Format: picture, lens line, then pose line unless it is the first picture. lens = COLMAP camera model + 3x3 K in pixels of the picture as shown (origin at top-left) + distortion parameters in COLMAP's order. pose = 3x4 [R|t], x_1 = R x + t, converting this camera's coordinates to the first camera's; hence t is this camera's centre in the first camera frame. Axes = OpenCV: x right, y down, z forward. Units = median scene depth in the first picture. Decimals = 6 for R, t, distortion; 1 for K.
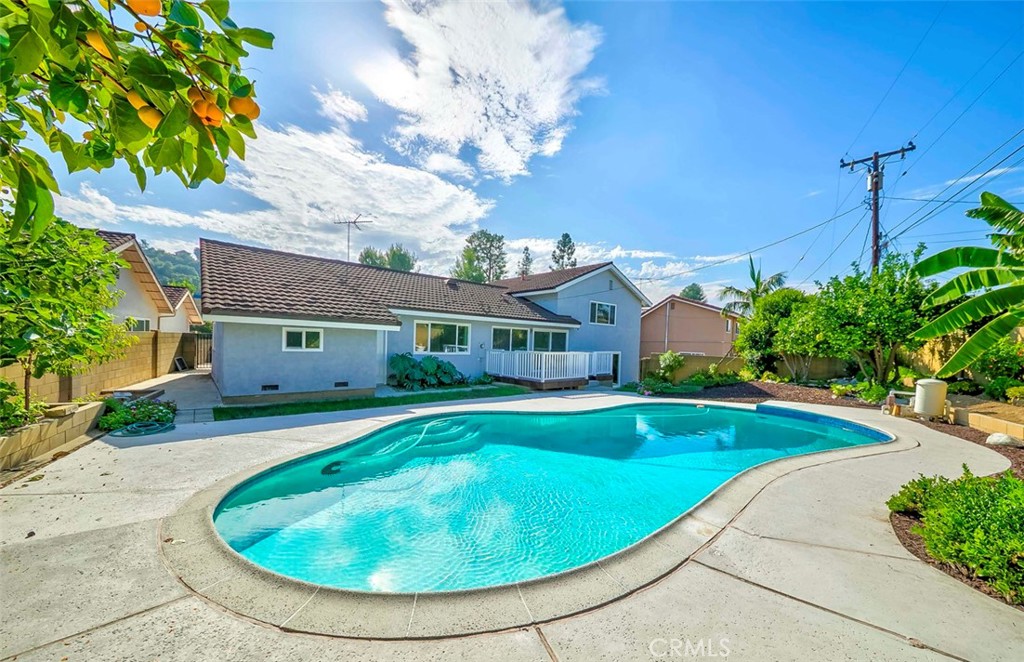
lens RADIAL K [[356.8, 0, 513.8], [0, 356.8, 346.1], [0, 0, 1]] dist [-0.021421, -0.000188]
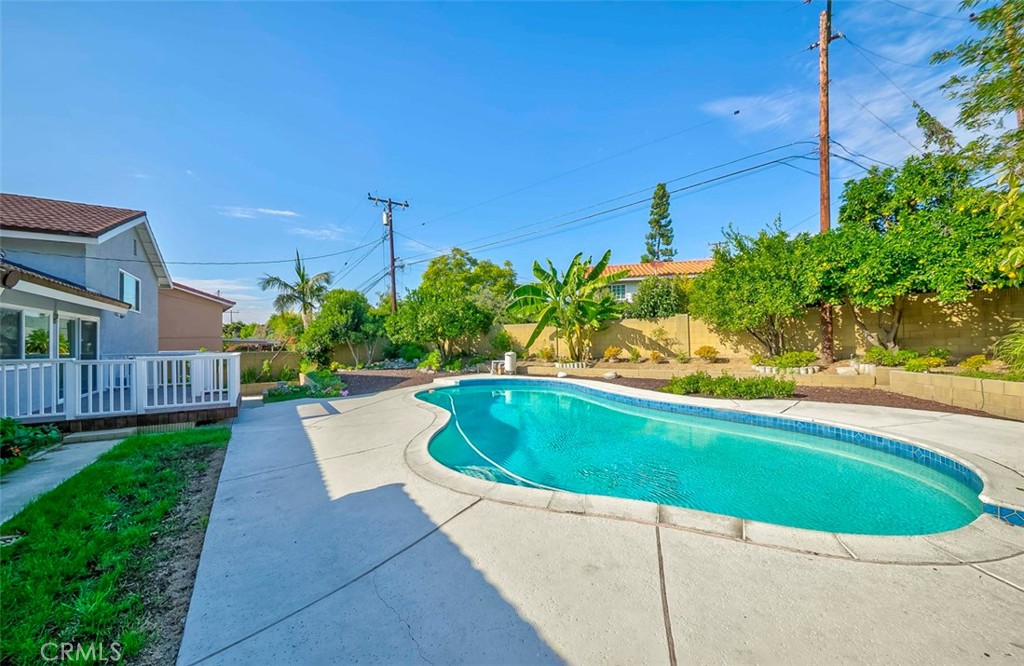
lens RADIAL K [[356.8, 0, 513.8], [0, 356.8, 348.1], [0, 0, 1]] dist [-0.021421, -0.000188]
pose [[0.103886, -0.045826, 0.993533, -0.343870], [0.028296, 0.998670, 0.043104, -0.003968], [-0.994187, 0.023635, 0.105045, 0.356396]]
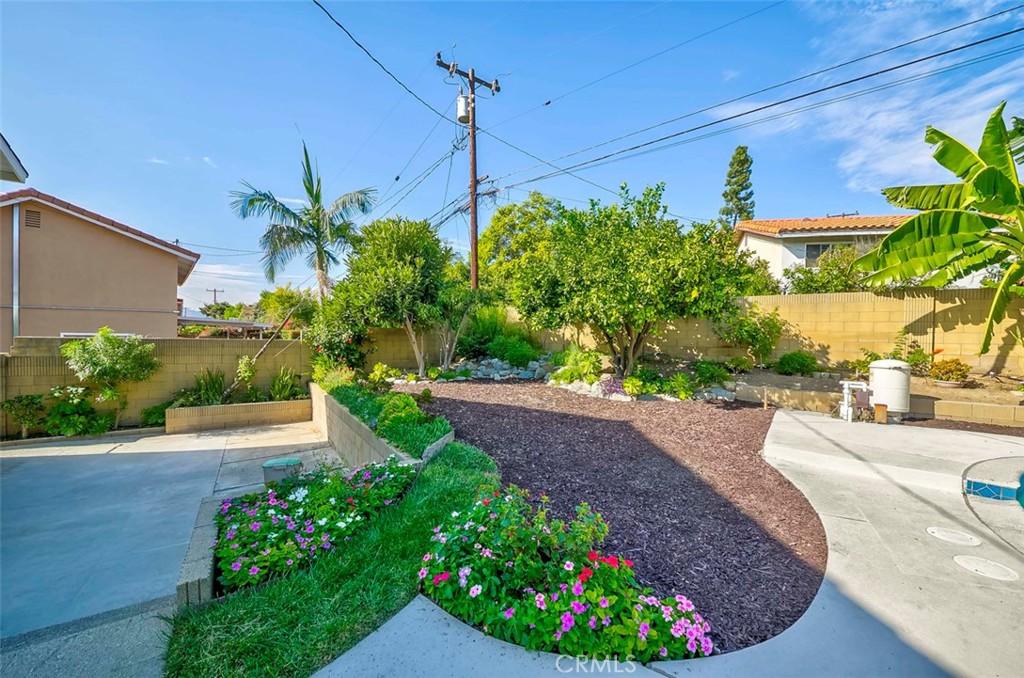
lens RADIAL K [[372.5, 0, 508.8], [0, 372.5, 354.9], [0, 0, 1]] dist [-0.023172, -0.000075]
pose [[0.120761, -0.075196, 0.989829, 0.188704], [-0.000521, 0.997122, 0.075814, 0.014909], [-0.992681, -0.009671, 0.120374, 0.795135]]
